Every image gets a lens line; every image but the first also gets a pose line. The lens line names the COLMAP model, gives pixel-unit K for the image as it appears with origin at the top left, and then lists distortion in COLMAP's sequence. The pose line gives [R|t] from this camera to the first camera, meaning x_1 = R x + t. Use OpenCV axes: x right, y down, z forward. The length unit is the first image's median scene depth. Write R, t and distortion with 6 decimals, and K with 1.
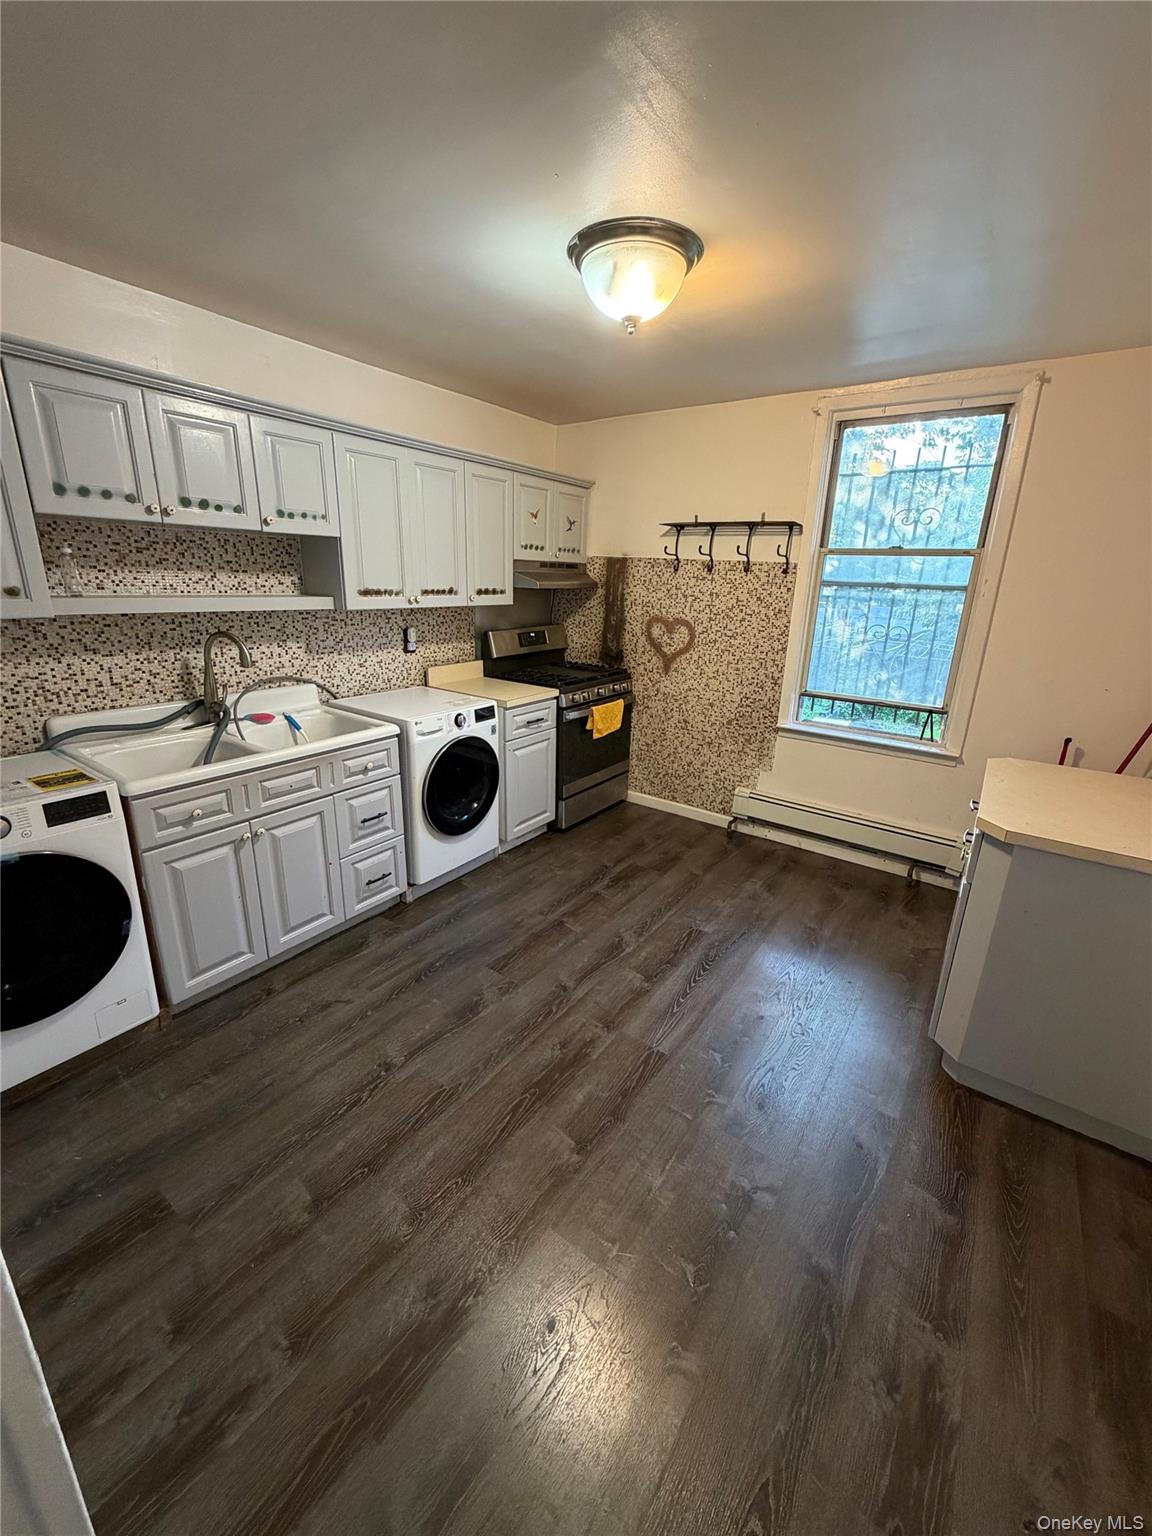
lens RADIAL K [[612.5, 0, 568.7], [0, 612.5, 758.2], [0, 0, 1]] dist [0.000159, -0.000044]
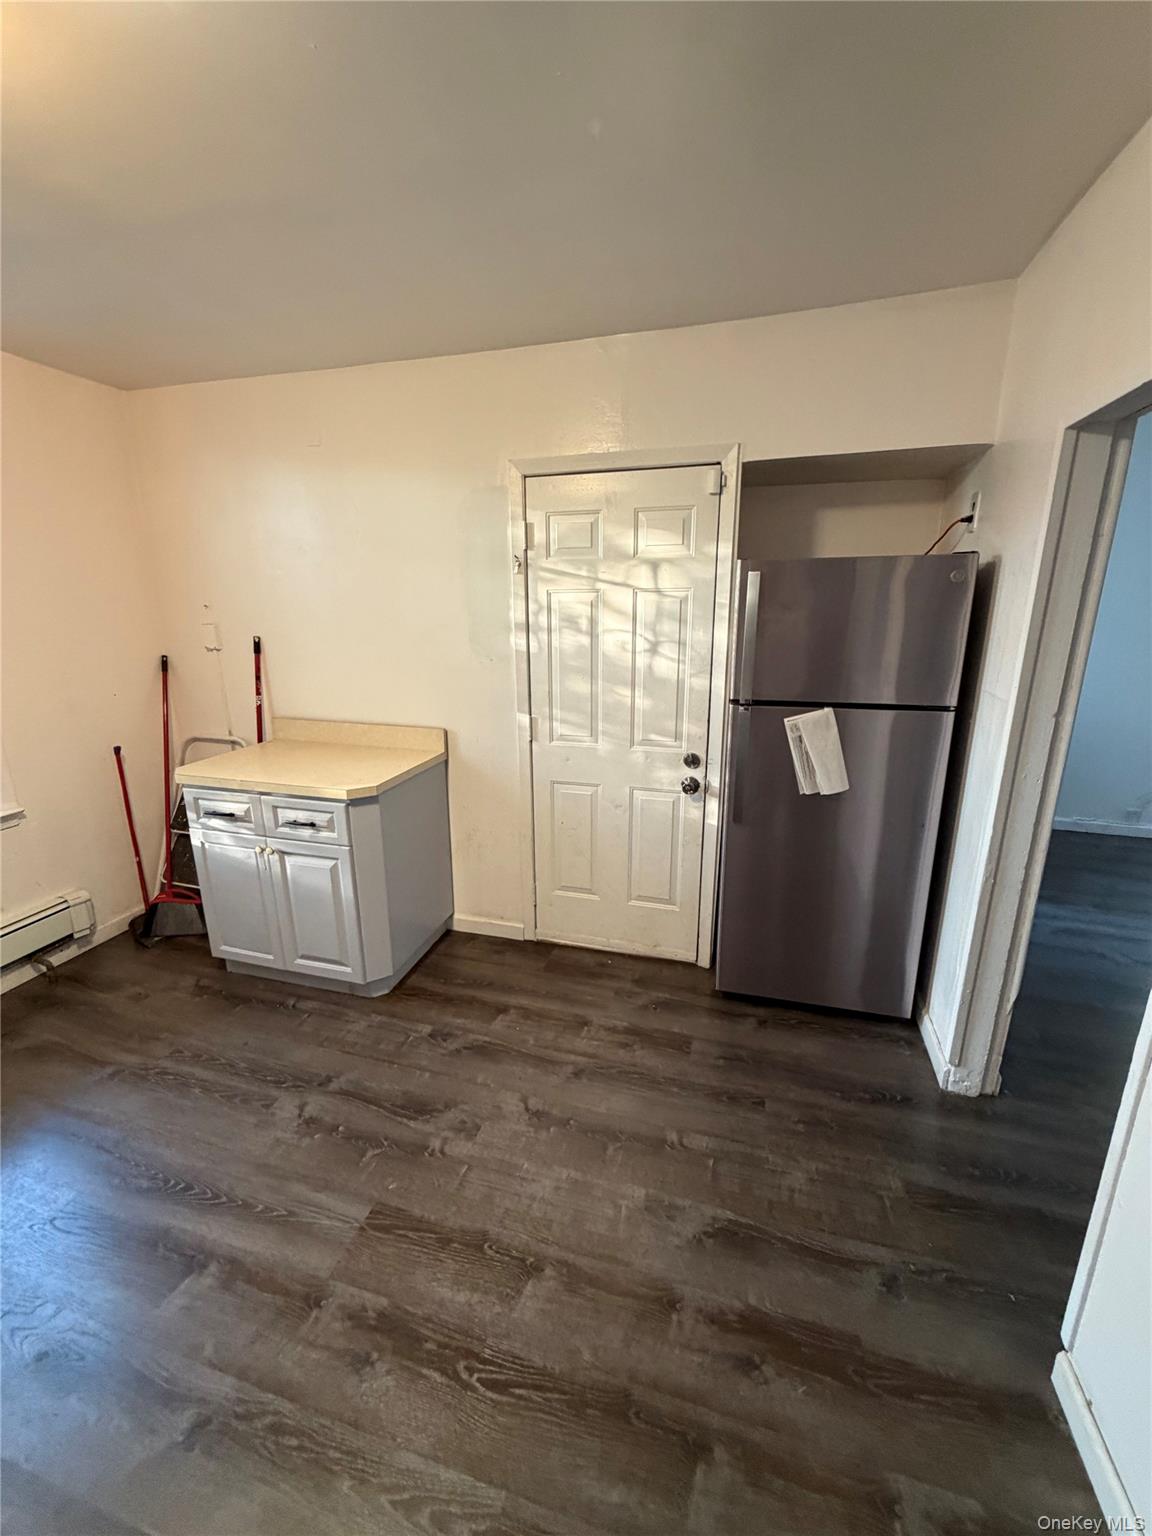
lens RADIAL K [[612.5, 0, 571.3], [0, 612.5, 771.6], [0, 0, 1]] dist [0.000159, -0.000044]
pose [[-0.349944, -0.272233, 0.896342, -0.314826], [0.254386, 0.893270, 0.370616, -0.156080], [-0.901569, 0.357711, -0.243343, 0.501625]]
